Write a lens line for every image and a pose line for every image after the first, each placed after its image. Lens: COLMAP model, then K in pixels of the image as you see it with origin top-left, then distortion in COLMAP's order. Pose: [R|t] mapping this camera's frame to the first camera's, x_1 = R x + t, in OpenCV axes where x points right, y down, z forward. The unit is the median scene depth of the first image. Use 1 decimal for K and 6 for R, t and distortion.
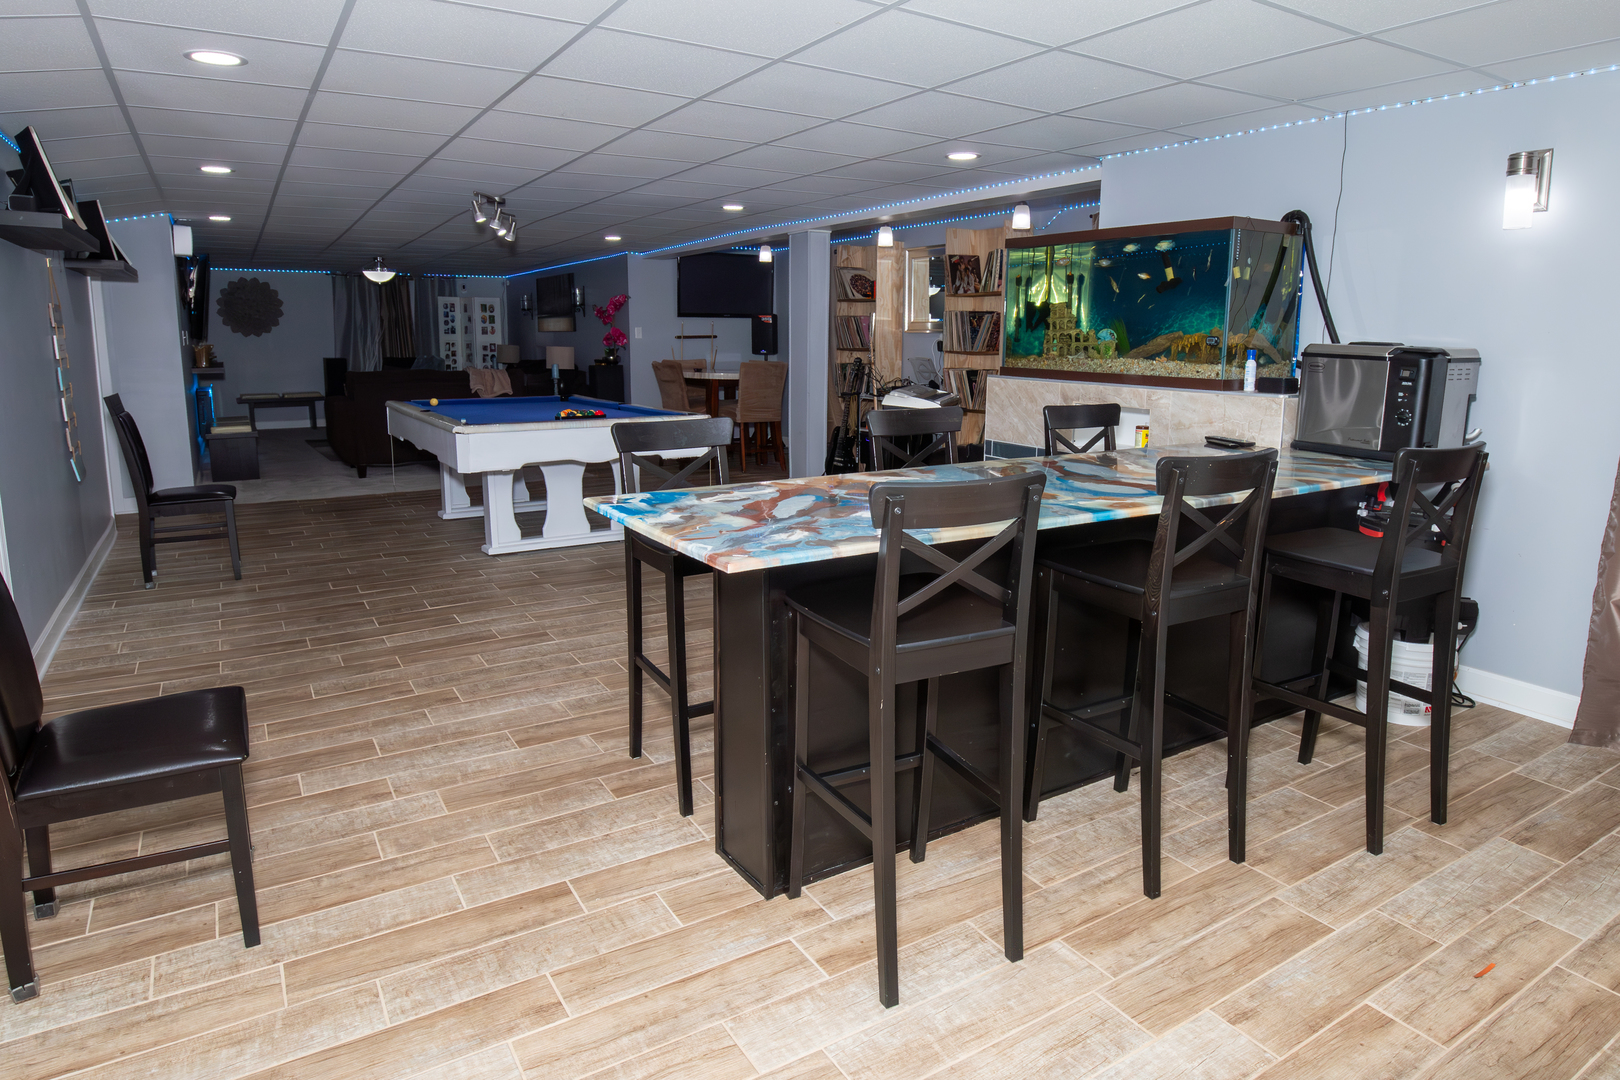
lens RADIAL K [[941.5, 0, 813.1], [0, 941.5, 502.8], [0, 0, 1]] dist [-0.031476, 0.003202]
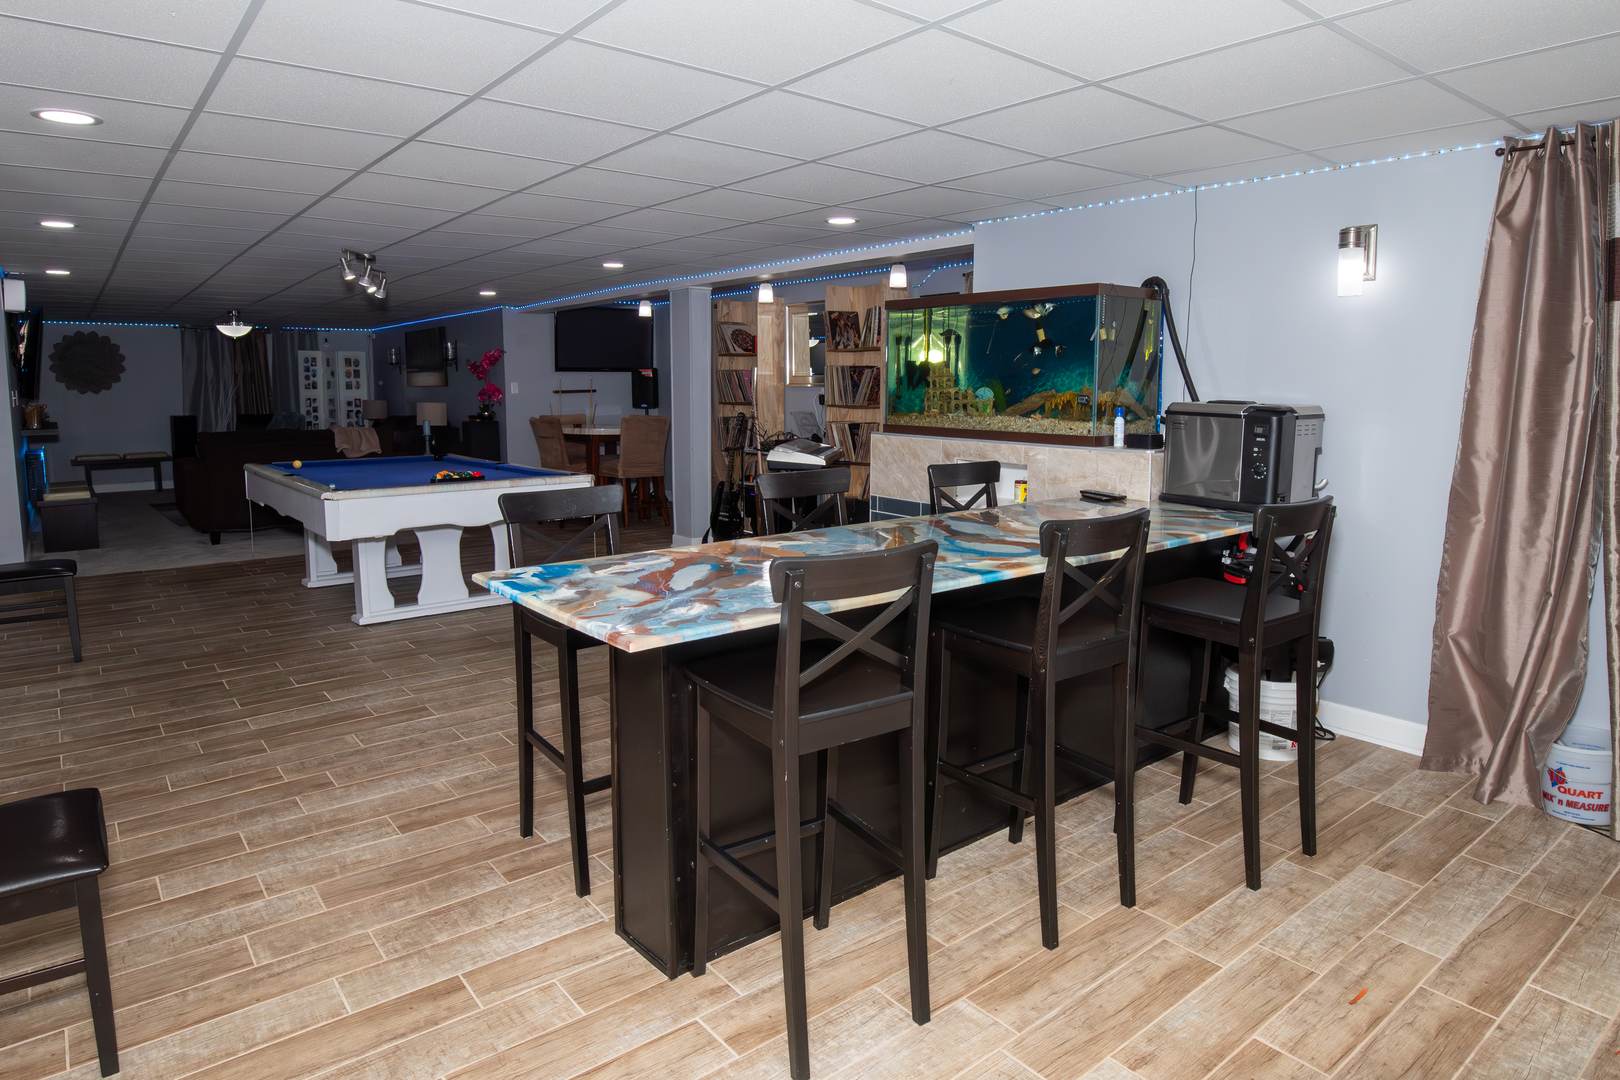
lens RADIAL K [[950.1, 0, 805.9], [0, 950.1, 504.6], [0, 0, 1]] dist [-0.029988, 0.000945]
pose [[0.992836, -0.020743, 0.117673, -0.012101], [0.026463, 0.998532, -0.047258, -0.017382], [-0.116520, 0.050033, 0.991927, -0.014735]]
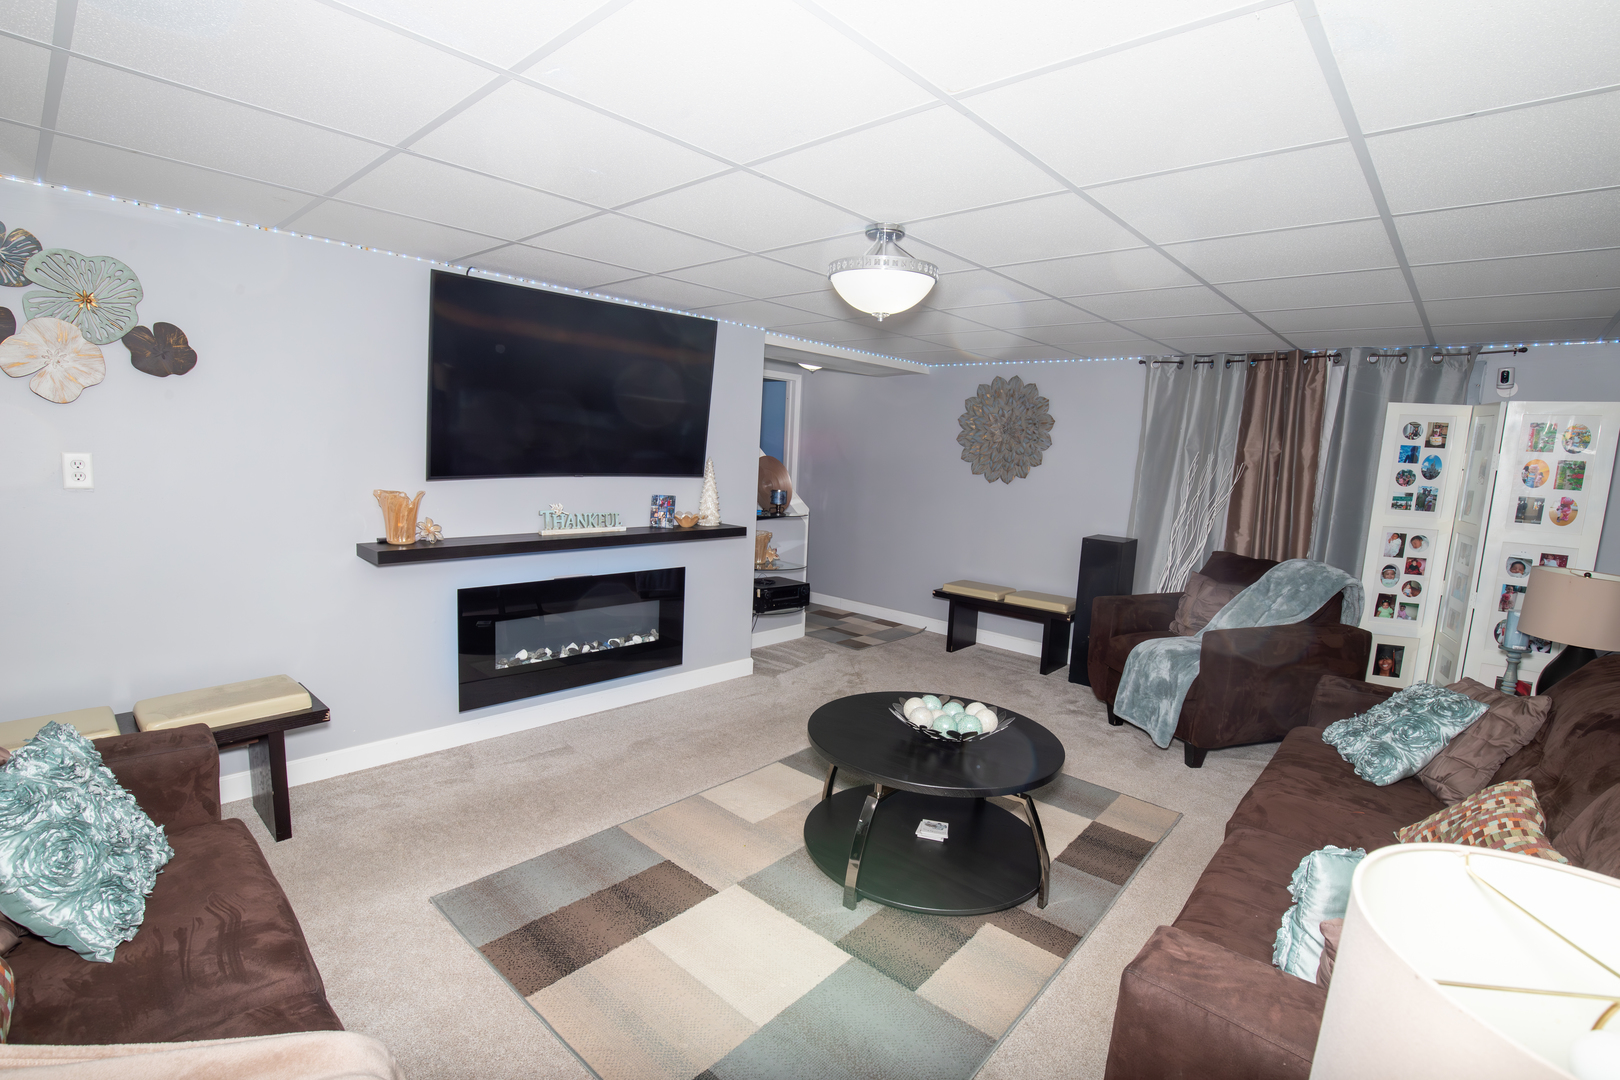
lens RADIAL K [[749.1, 0, 810.0], [0, 749.1, 540.0], [0, 0, 1]] dist [-0.040231, 0.000200]
pose [[0.280903, 0.125643, -0.951476, -0.754937], [-0.212328, 0.974963, 0.066059, -0.548835], [0.935954, 0.183469, 0.300548, 2.790736]]
